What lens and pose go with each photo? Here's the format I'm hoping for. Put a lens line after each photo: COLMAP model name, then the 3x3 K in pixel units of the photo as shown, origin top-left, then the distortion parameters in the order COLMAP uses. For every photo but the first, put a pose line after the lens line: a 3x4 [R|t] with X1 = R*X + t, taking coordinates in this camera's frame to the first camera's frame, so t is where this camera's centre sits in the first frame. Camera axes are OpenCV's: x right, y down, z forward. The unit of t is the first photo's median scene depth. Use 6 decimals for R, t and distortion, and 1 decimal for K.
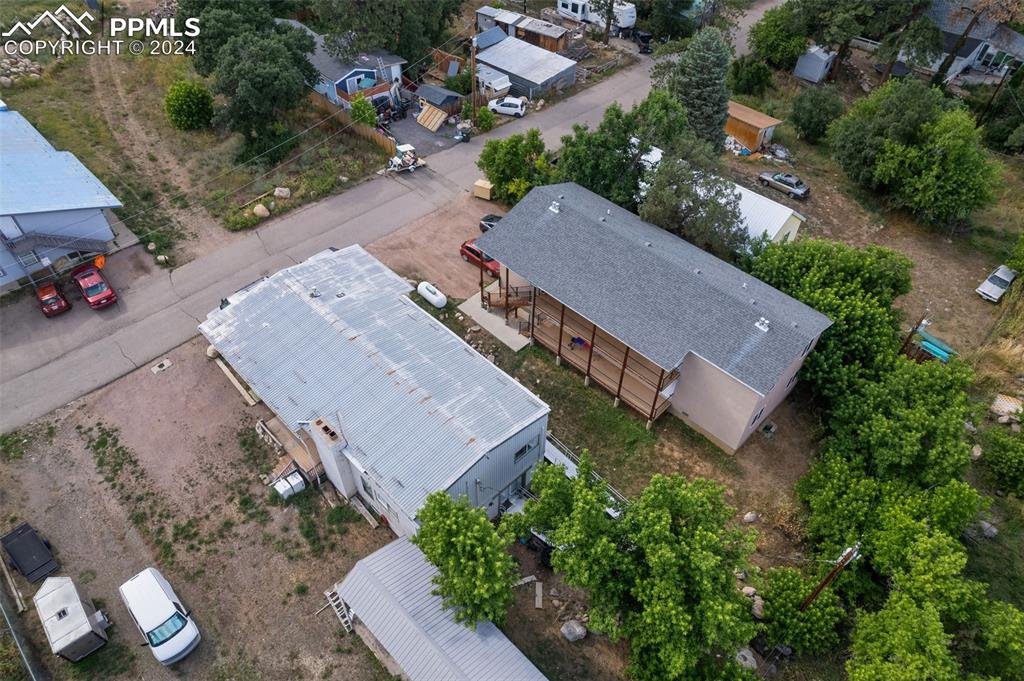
lens RADIAL K [[653.6, 0, 510.1], [0, 653.6, 343.5], [0, 0, 1]] dist [-0.081779, 0.074614]
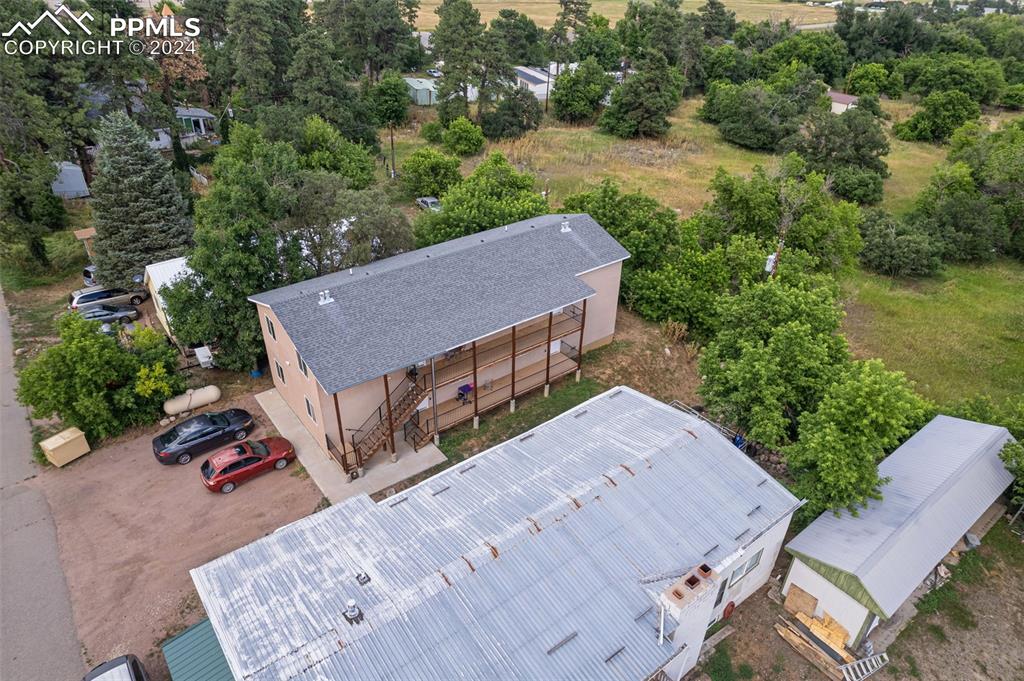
lens RADIAL K [[653.6, 0, 510.1], [0, 653.6, 343.5], [0, 0, 1]] dist [-0.081779, 0.074614]
pose [[0.131096, -0.537908, 0.832748, -0.406924], [0.701166, 0.644140, 0.305696, -0.191594], [-0.700843, 0.543818, 0.461607, 0.411897]]
